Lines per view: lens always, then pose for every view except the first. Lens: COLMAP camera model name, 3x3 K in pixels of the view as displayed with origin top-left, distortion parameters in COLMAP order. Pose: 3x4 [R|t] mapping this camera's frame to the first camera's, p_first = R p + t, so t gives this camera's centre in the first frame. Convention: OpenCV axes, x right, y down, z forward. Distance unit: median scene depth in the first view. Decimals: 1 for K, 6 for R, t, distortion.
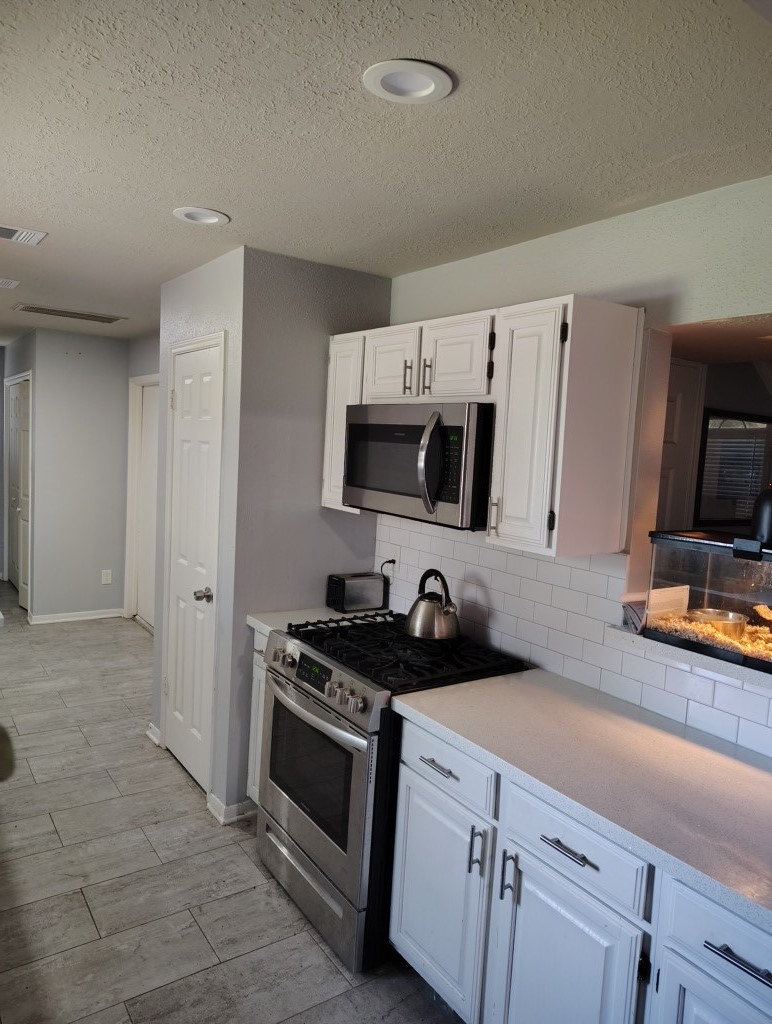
lens RADIAL K [[707.8, 0, 388.1], [0, 707.8, 505.9], [0, 0, 1]] dist [0.010187, -0.000877]
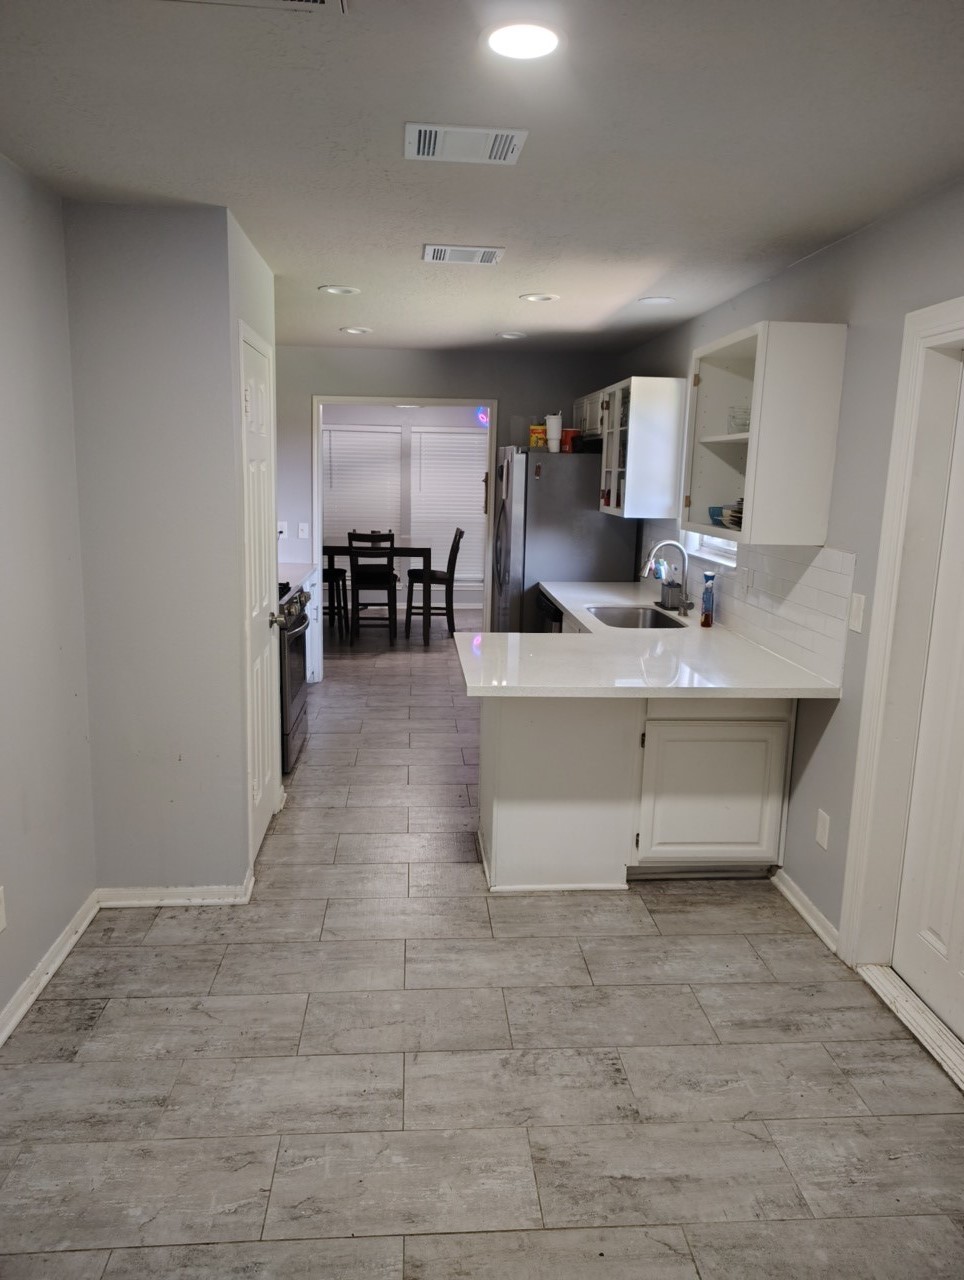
lens RADIAL K [[884.7, 0, 484.6], [0, 884.7, 632.4], [0, 0, 1]] dist [0.010187, -0.000877]
pose [[-0.859679, -0.171154, 0.481308, -1.253961], [-0.033211, 0.958933, 0.281680, -0.241406], [-0.509753, 0.226170, -0.830059, 2.133656]]
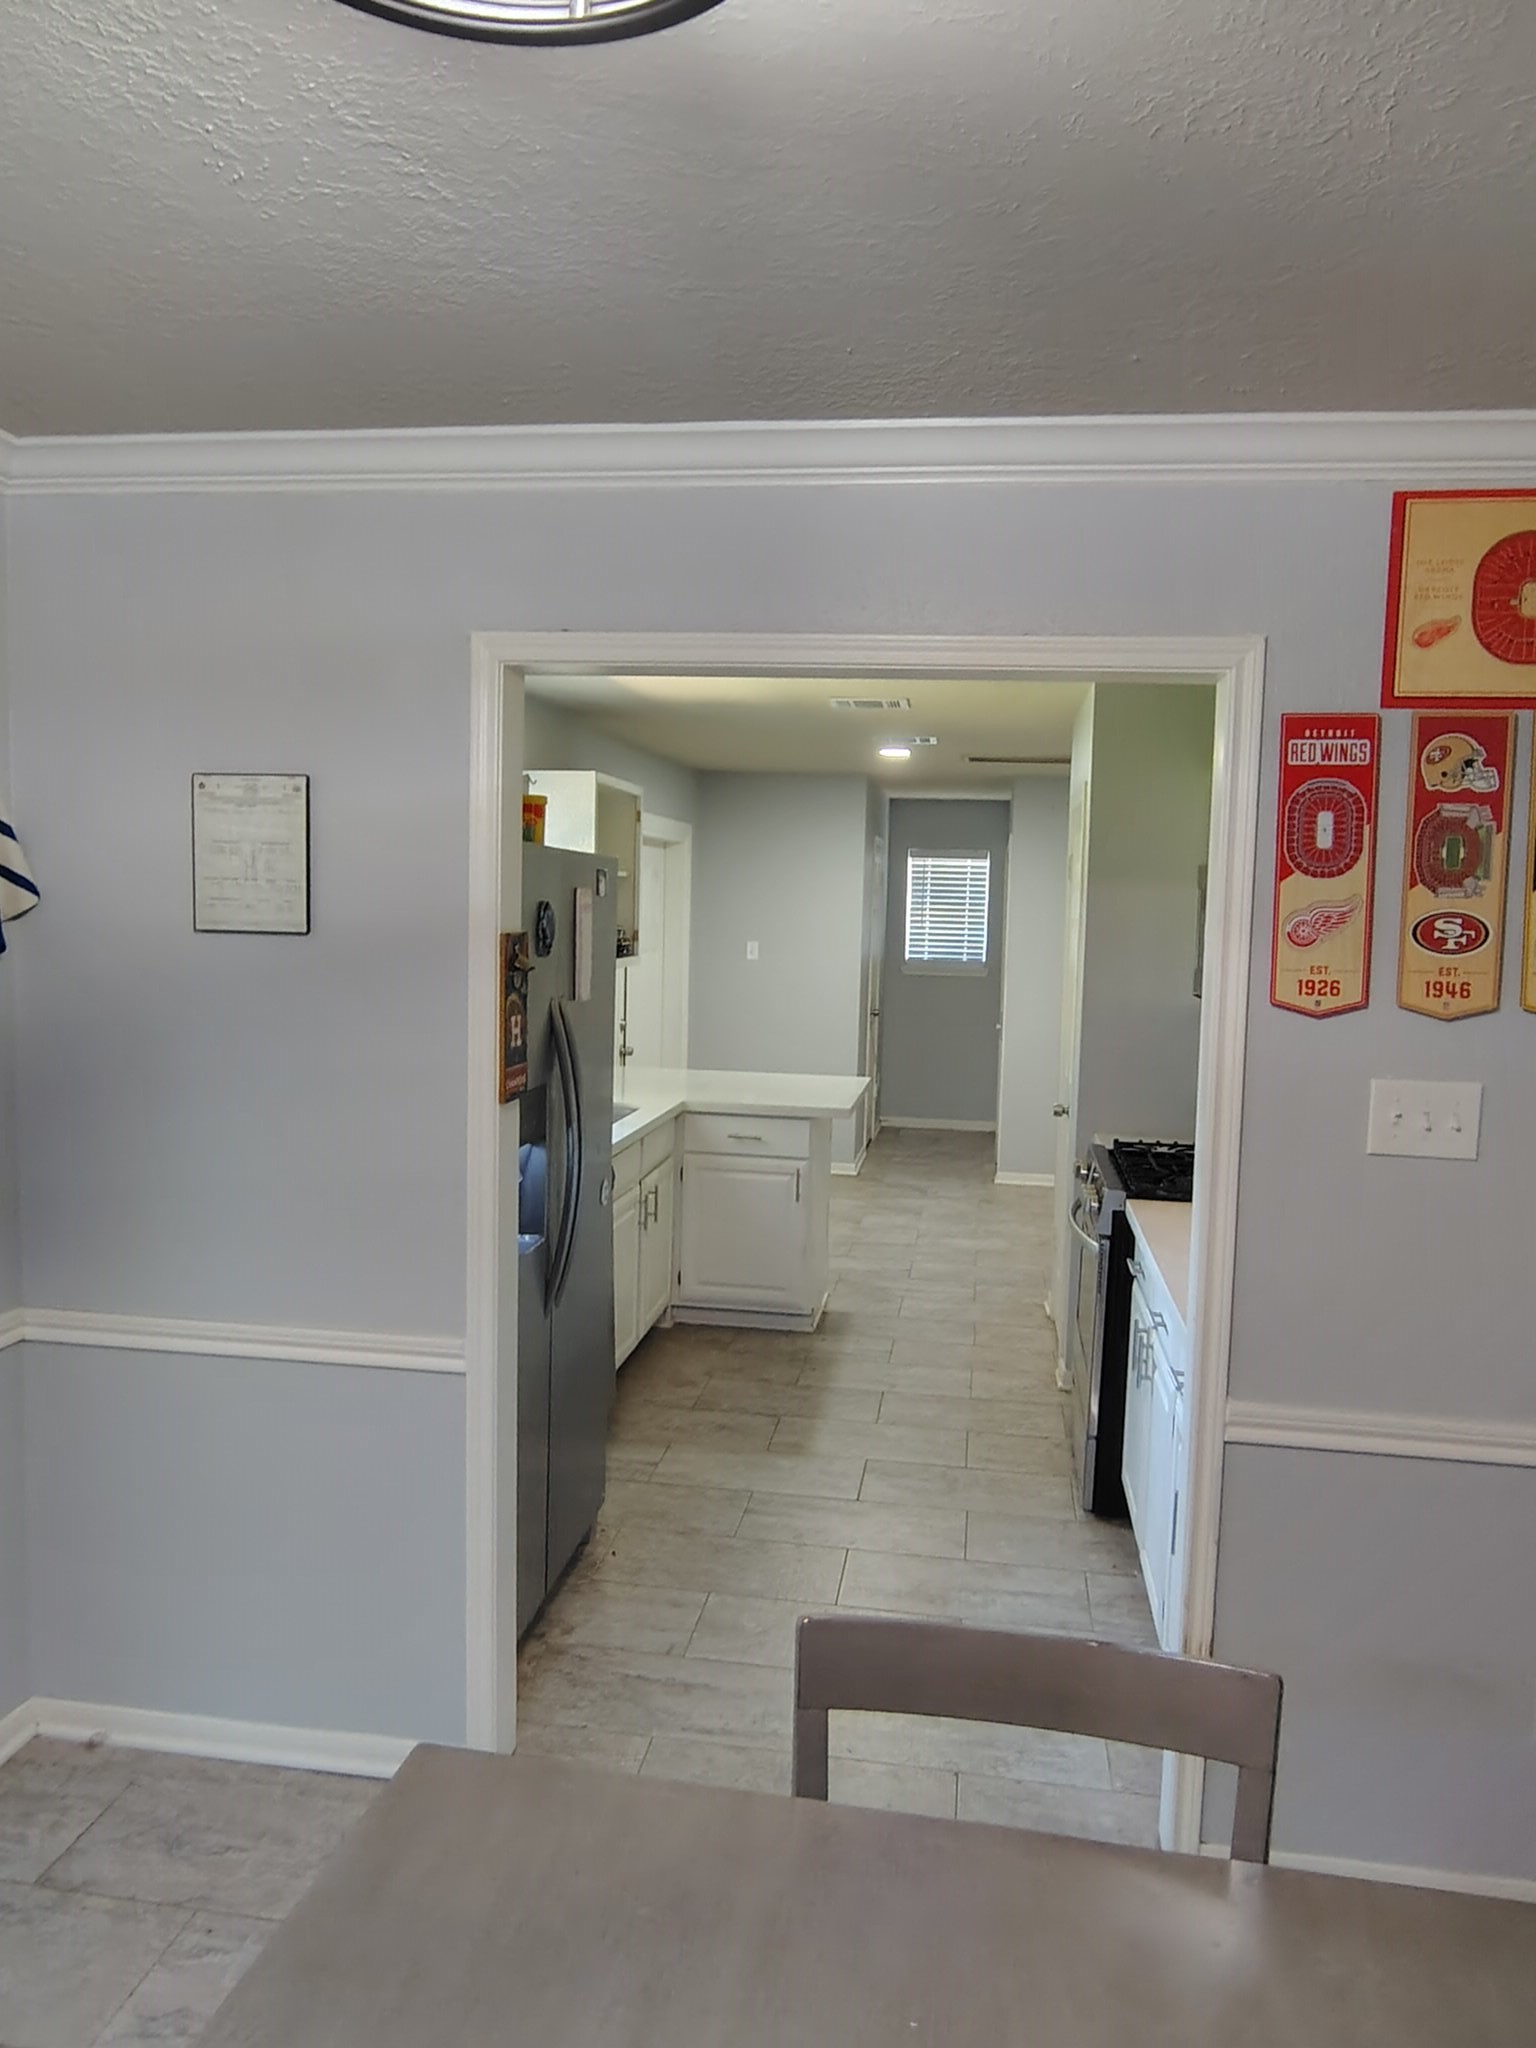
lens RADIAL K [[1413.9, 0, 783.8], [0, 1413.9, 1025.8], [0, 0, 1]] dist [-0.000923, 0.000416]
pose [[0.729472, 0.021972, -0.683658, 0.685450], [-0.043555, 0.998948, -0.014369, 0.076205], [0.682623, 0.040258, 0.729661, -0.445122]]
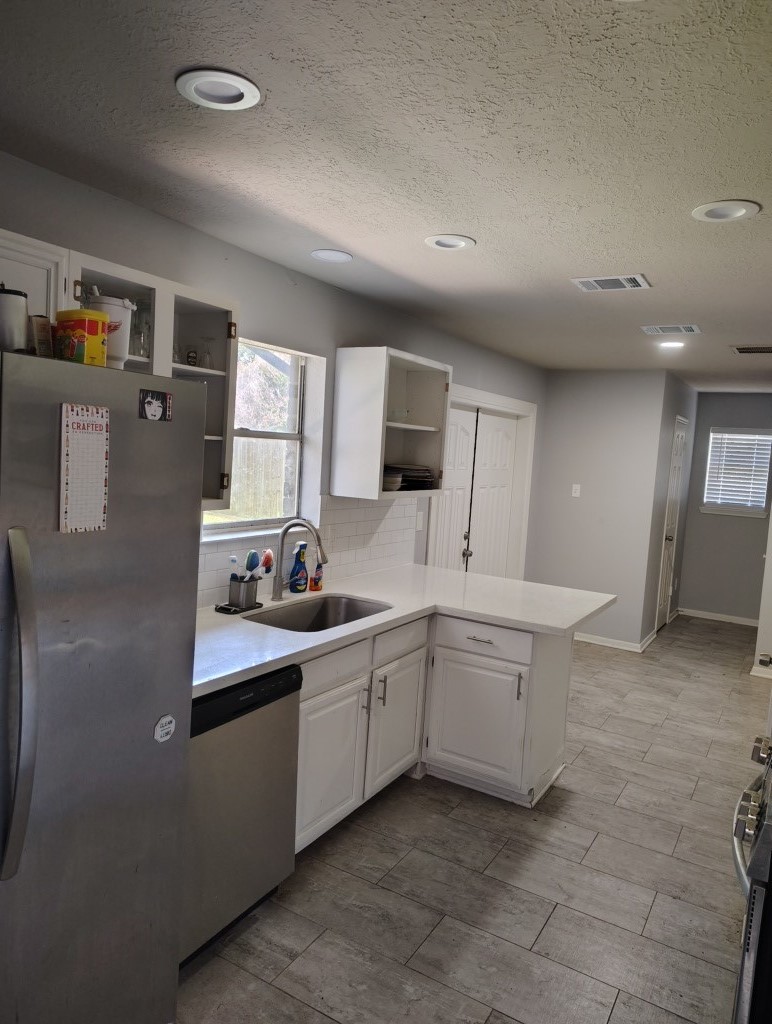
lens RADIAL K [[707.8, 0, 388.1], [0, 707.8, 505.9], [0, 0, 1]] dist [0.010187, -0.000877]
pose [[0.414959, 0.039863, -0.908966, 0.338507], [-0.114127, 0.993430, -0.008534, 0.007754], [0.902654, 0.107279, 0.416782, 0.269850]]
